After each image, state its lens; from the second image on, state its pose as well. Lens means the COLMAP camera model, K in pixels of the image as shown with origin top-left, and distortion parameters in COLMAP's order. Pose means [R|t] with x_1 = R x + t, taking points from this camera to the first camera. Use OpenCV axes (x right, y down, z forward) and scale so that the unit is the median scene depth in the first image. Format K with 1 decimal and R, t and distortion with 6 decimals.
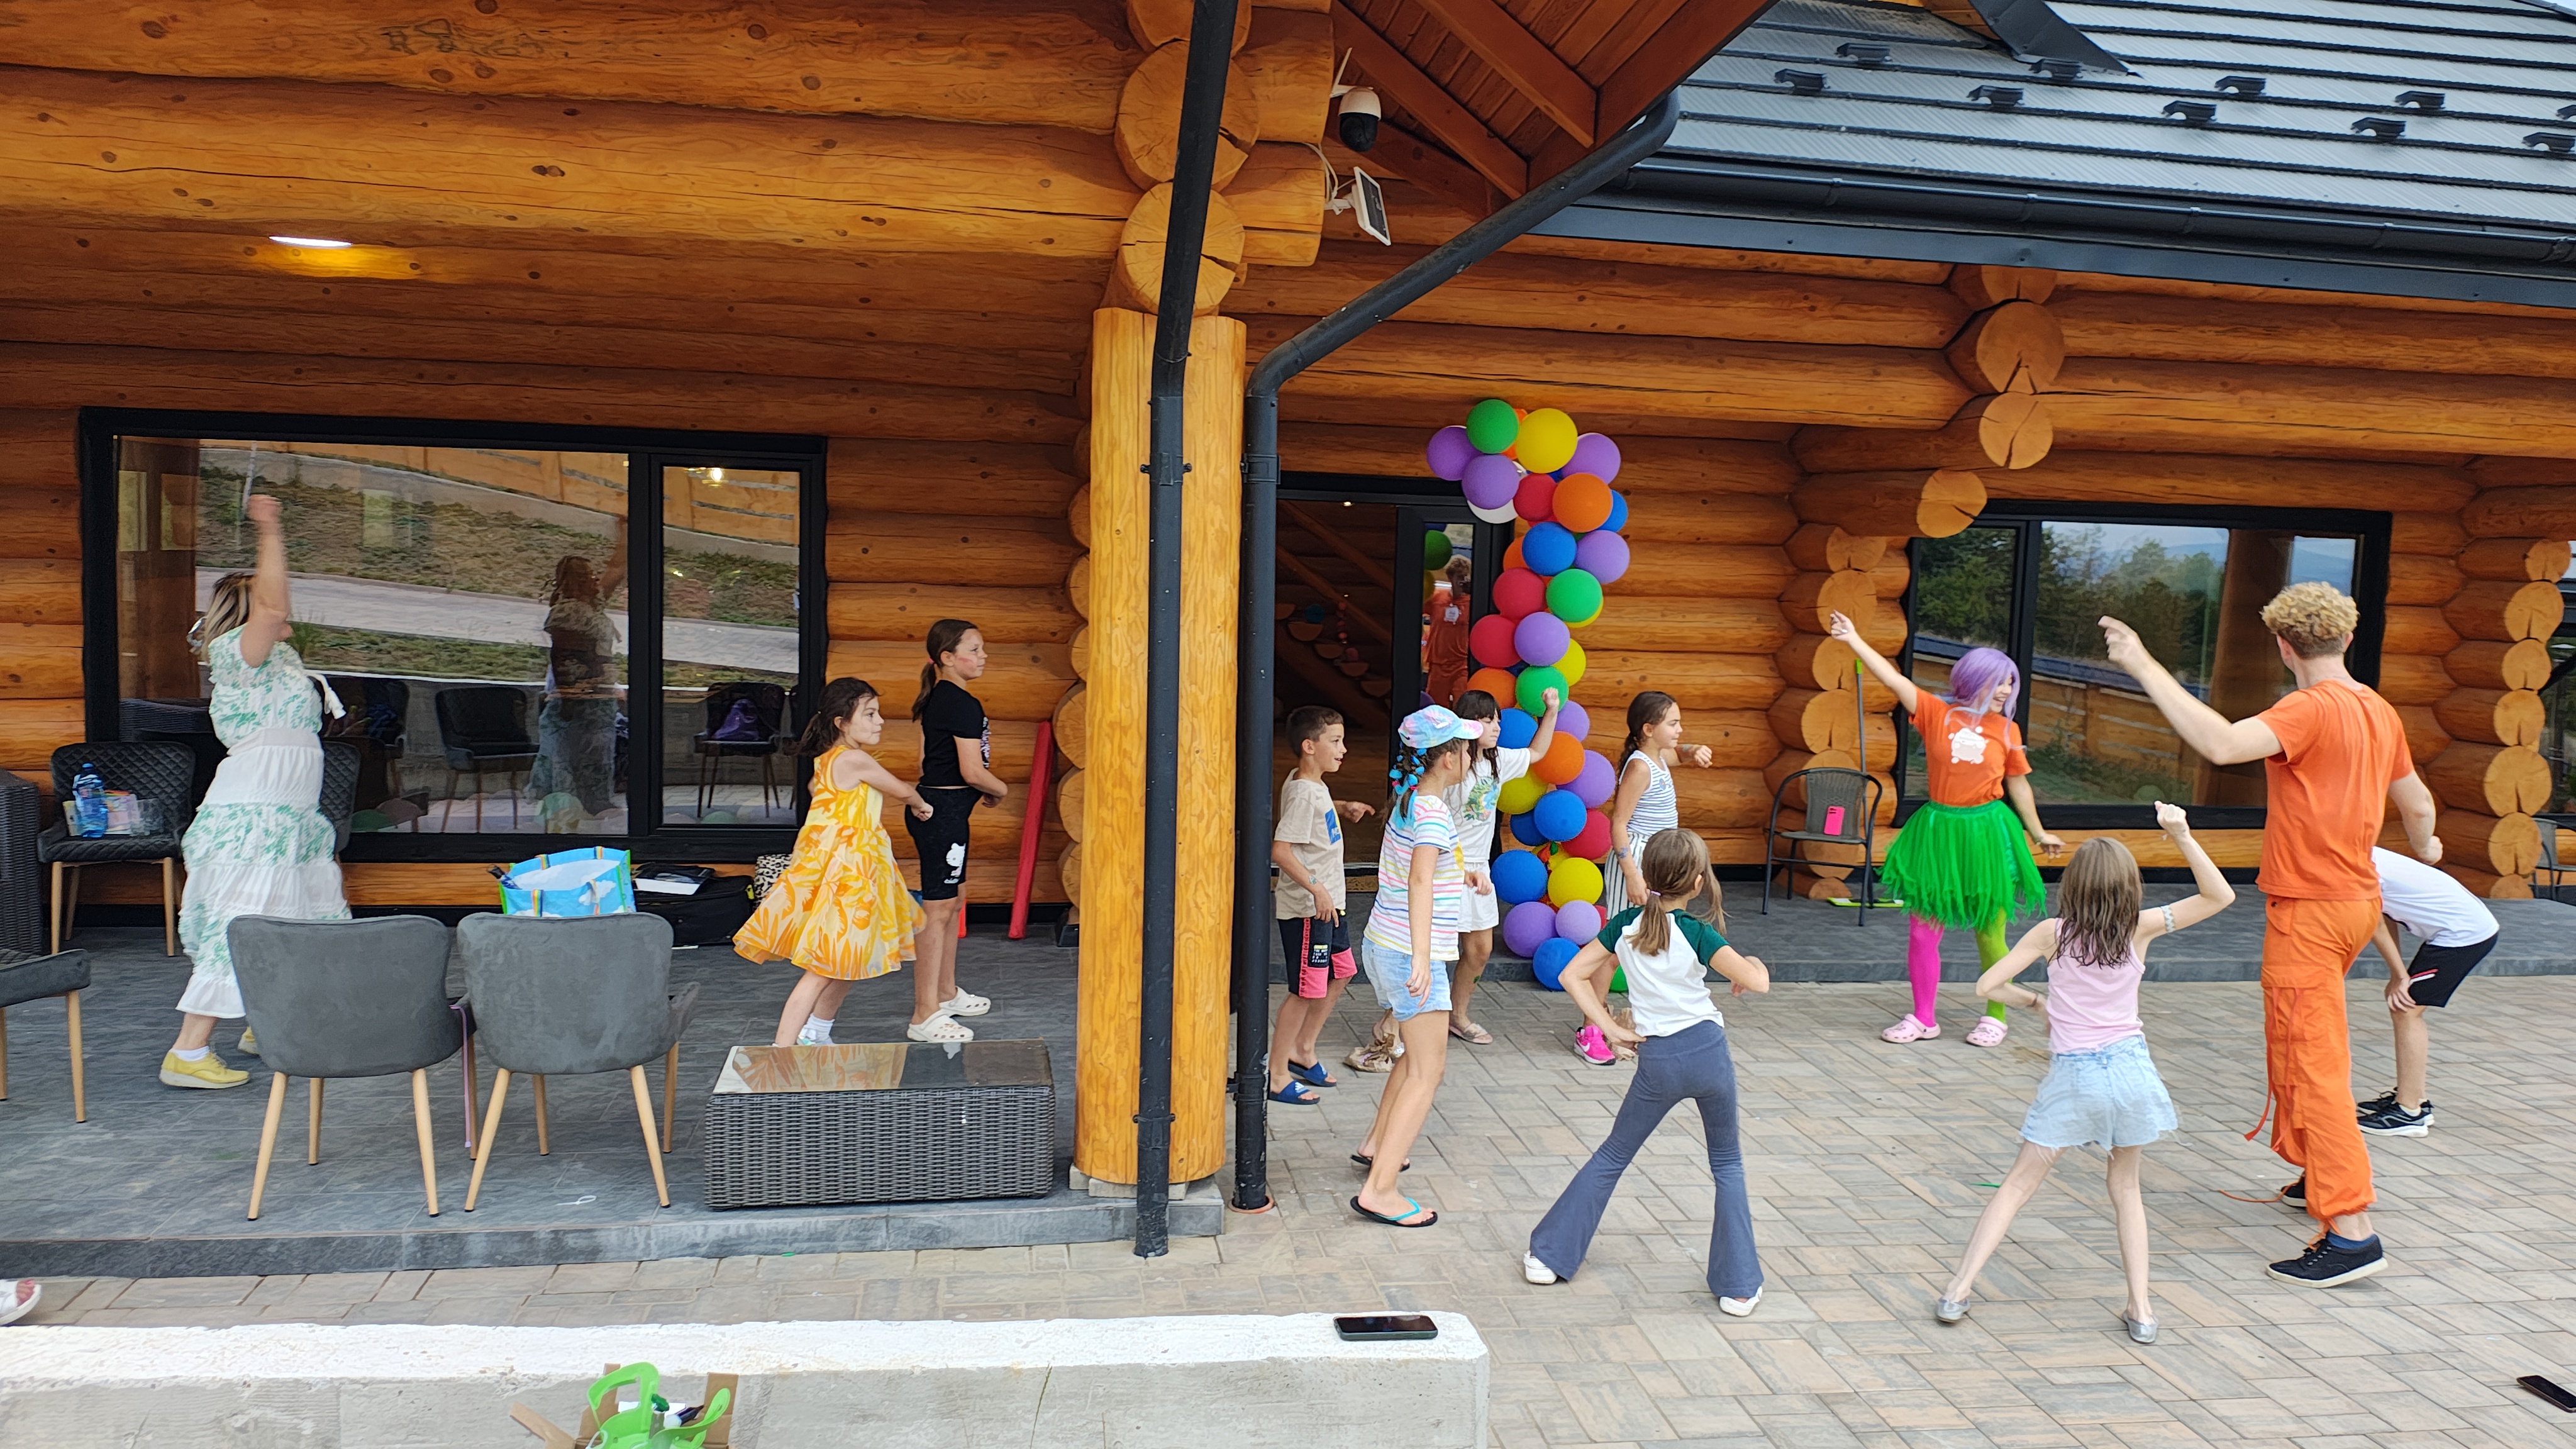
lens RADIAL K [[1899.2, 0, 1299.5], [0, 1899.2, 717.8], [0, 0, 1]] dist [0.029485, -0.073661]
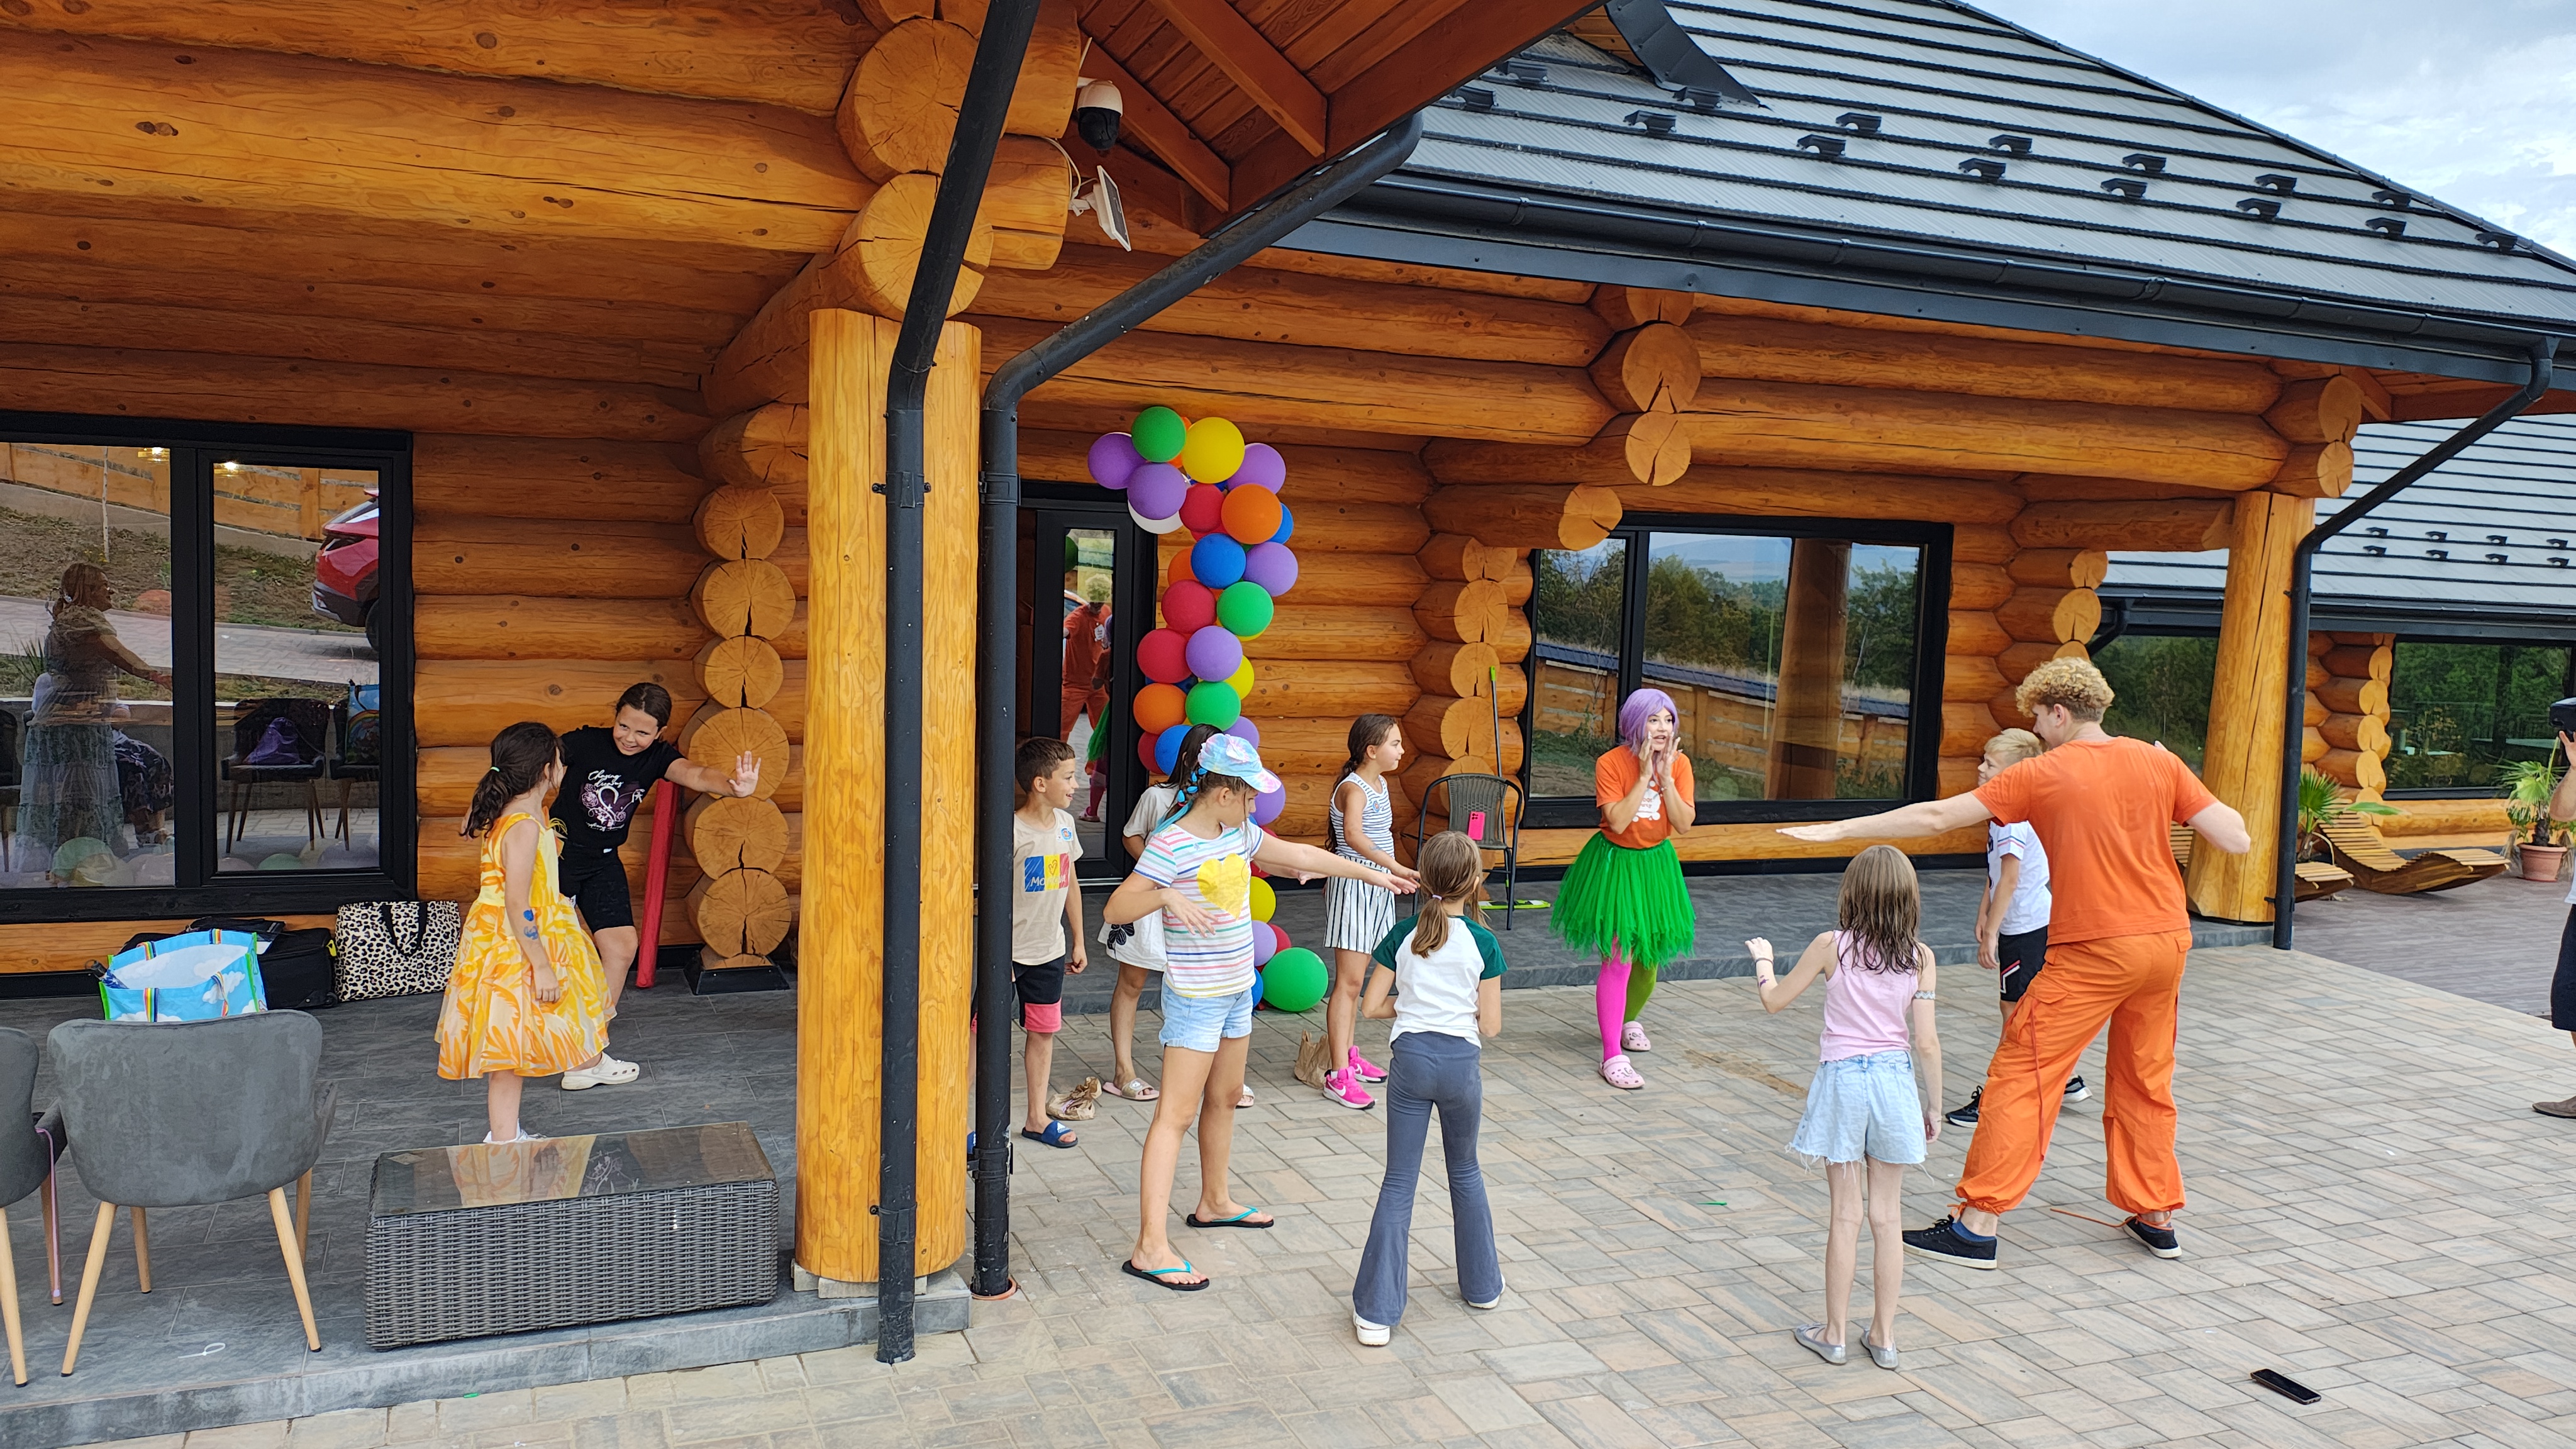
lens RADIAL K [[1899.2, 0, 1277.0], [0, 1899.2, 705.2], [0, 0, 1]] dist [0.029485, -0.073661]
pose [[0.975671, -0.013679, 0.218813, -0.071454], [0.014204, 0.999899, -0.000823, -0.018599], [-0.218779, 0.003911, 0.975767, 0.057548]]
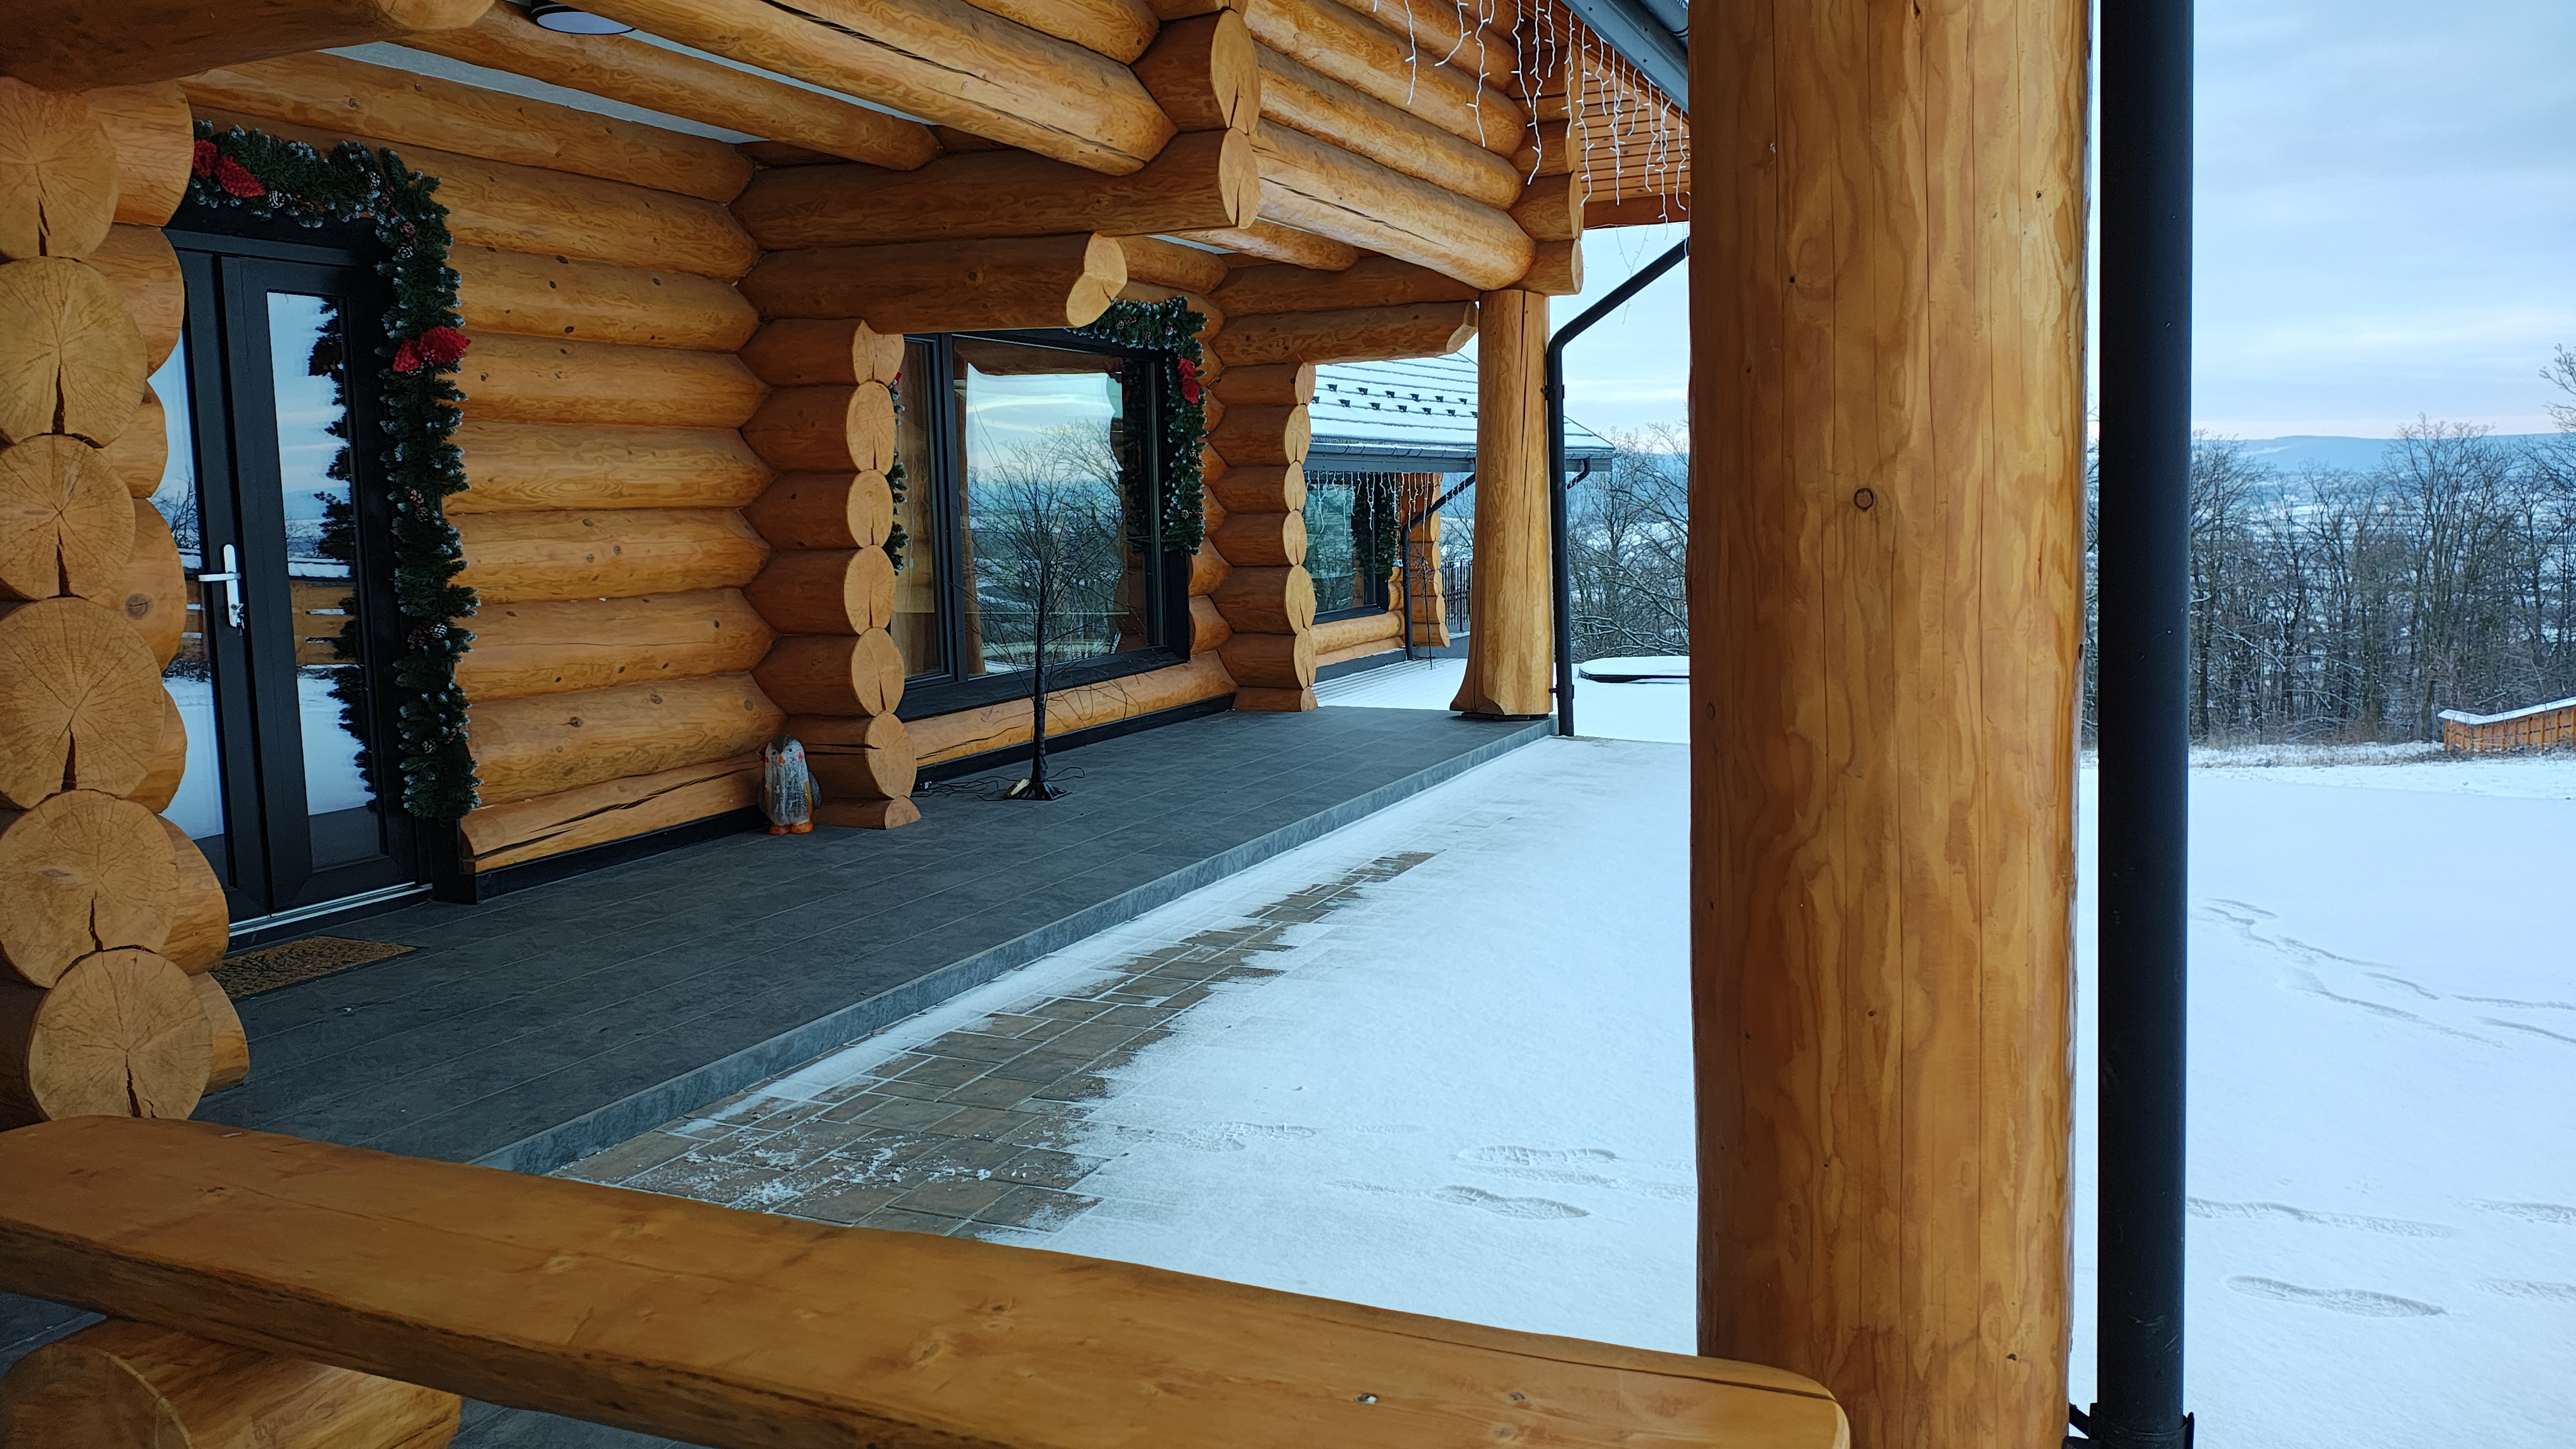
lens RADIAL K [[1899.2, 0, 1307.9], [0, 1899.2, 711.1], [0, 0, 1]] dist [0.029485, -0.073661]
pose [[0.541214, -0.137196, 0.829617, -0.420208], [0.110327, 0.989657, 0.091689, -0.000190], [-0.833616, 0.041906, 0.550753, 0.770737]]
